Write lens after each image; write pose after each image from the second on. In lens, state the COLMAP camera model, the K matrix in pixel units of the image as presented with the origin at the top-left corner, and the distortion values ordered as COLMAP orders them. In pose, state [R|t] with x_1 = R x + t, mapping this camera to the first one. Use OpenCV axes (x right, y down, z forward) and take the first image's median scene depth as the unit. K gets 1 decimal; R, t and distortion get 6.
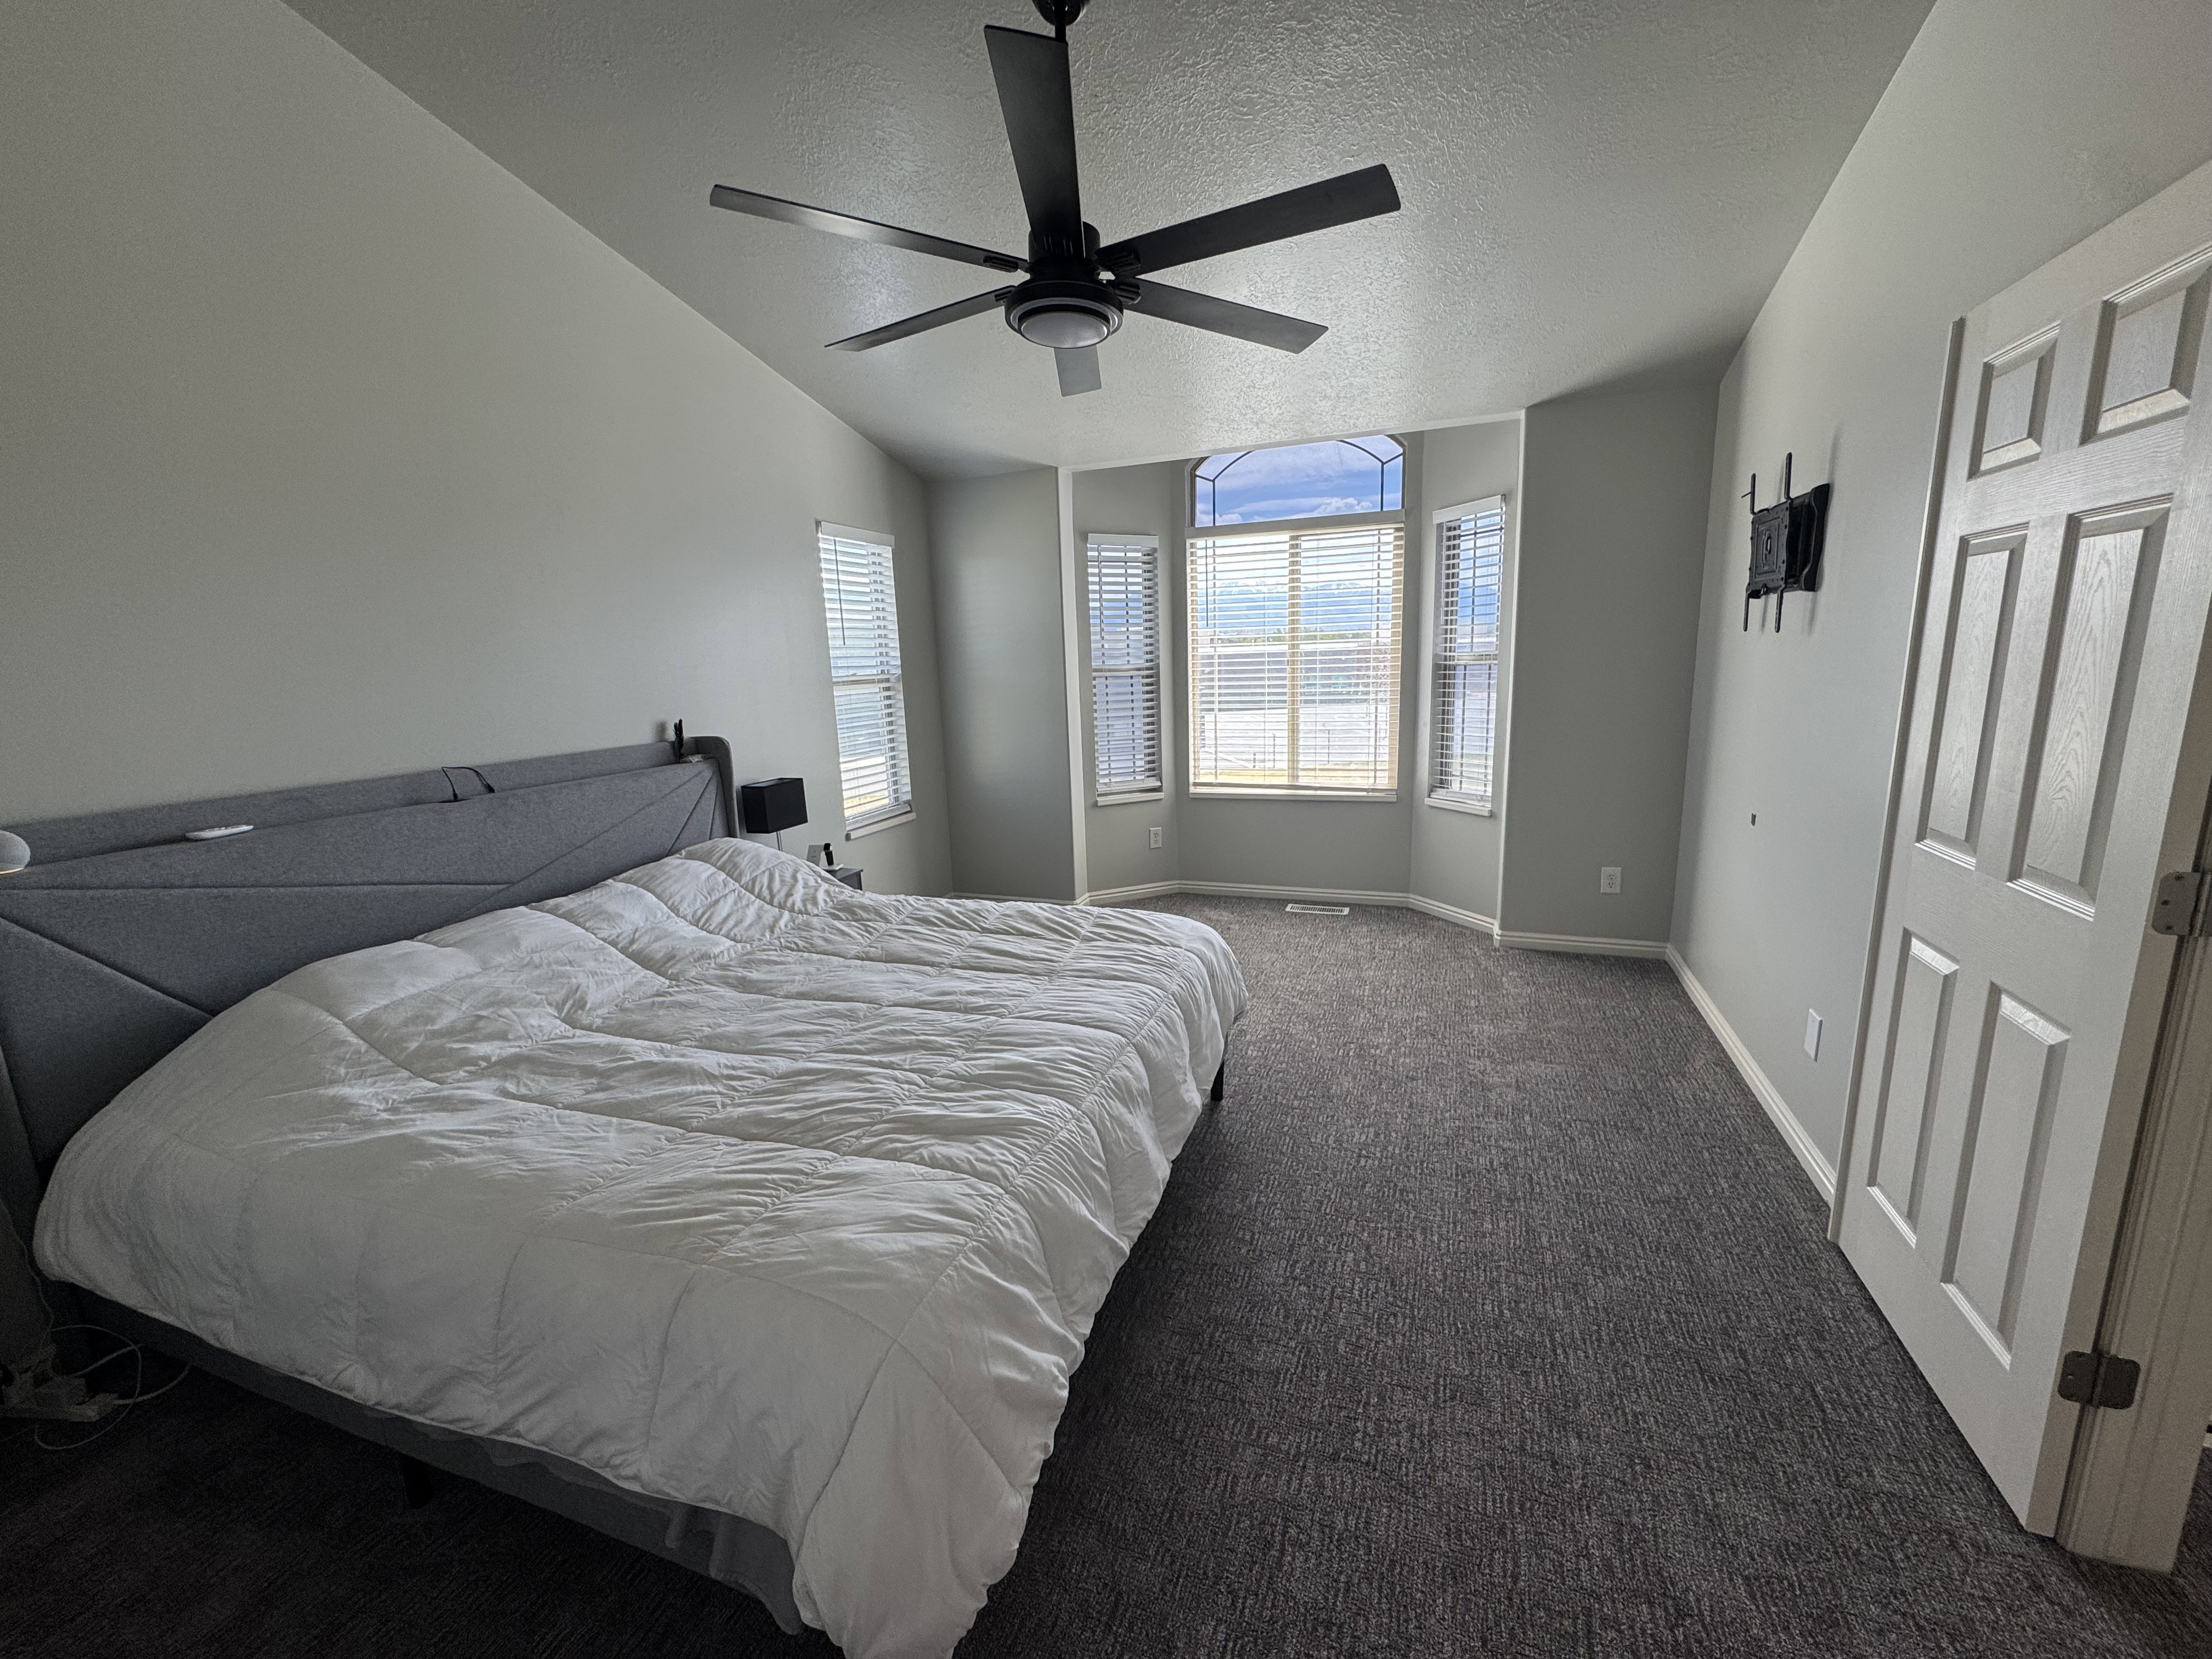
lens RADIAL K [[884.3, 0, 1107.5], [0, 884.3, 832.9], [0, 0, 1]] dist [-0.001206, 0.000736]
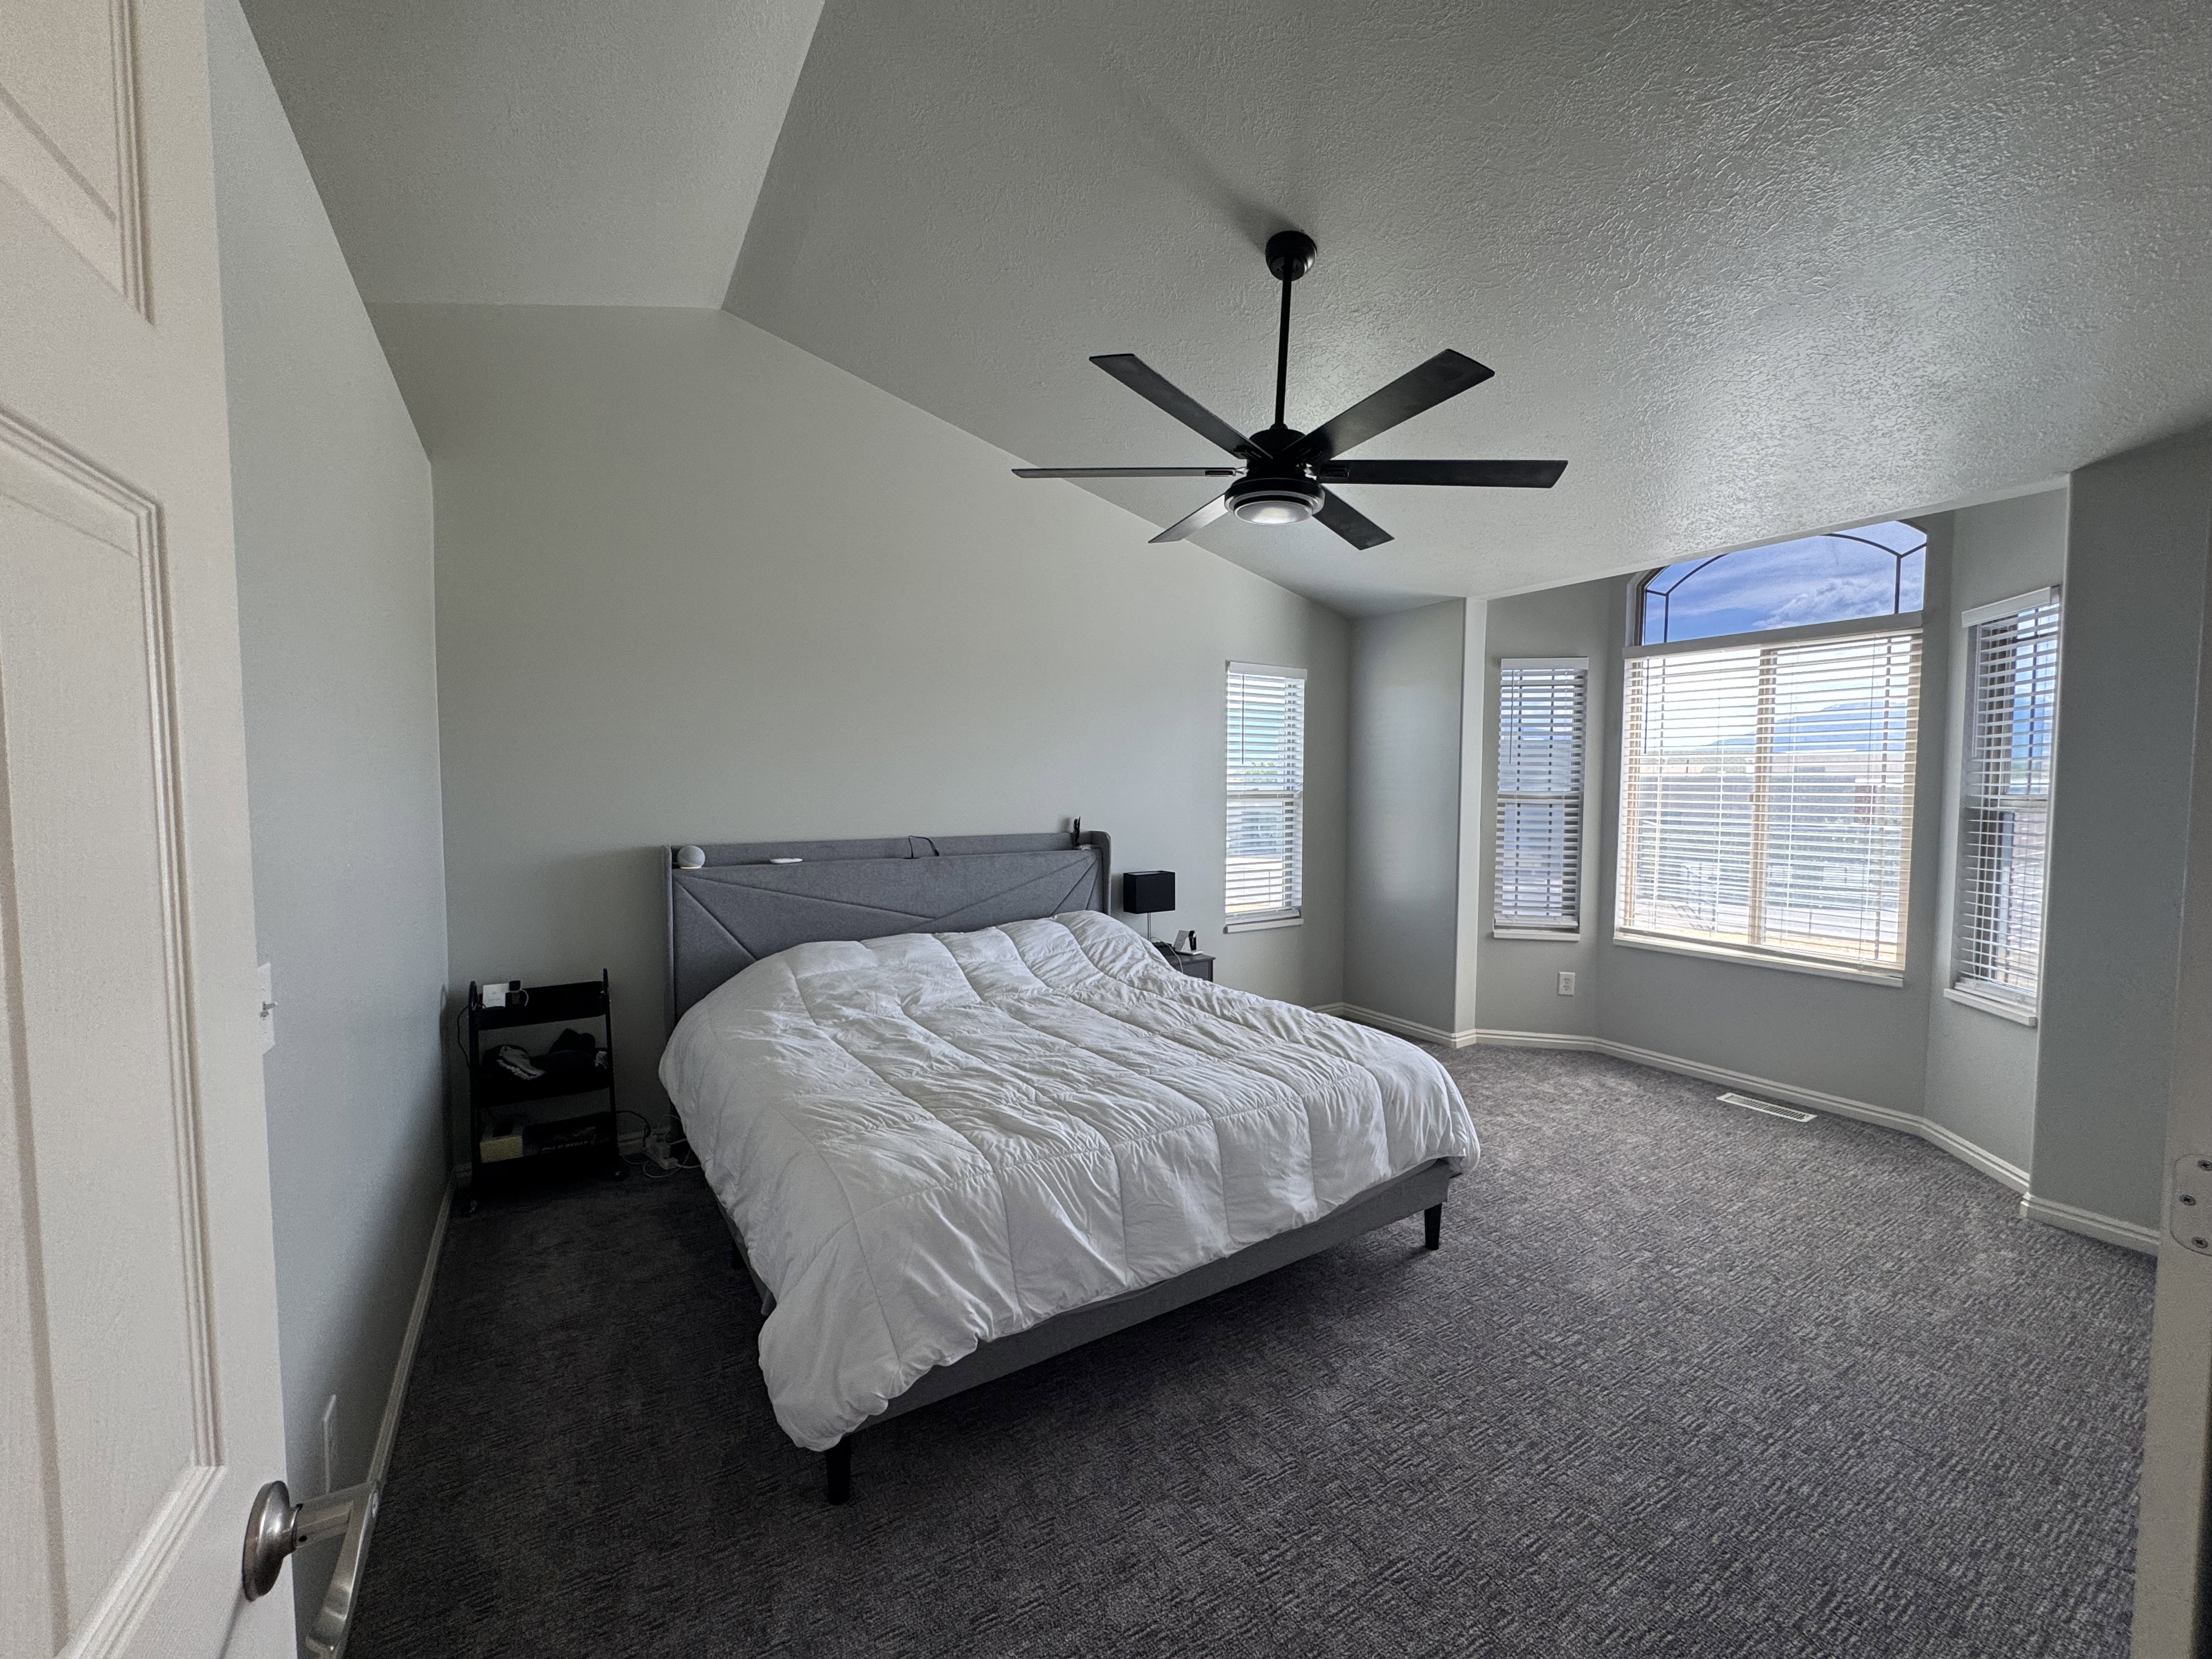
lens RADIAL K [[884.3, 0, 1102.5], [0, 884.3, 832.0], [0, 0, 1]] dist [-0.001206, 0.000736]
pose [[0.795203, 0.070678, -0.602210, 0.289367], [-0.148683, 0.985590, -0.080658, -0.005144], [0.587832, 0.153678, 0.794252, -0.014405]]
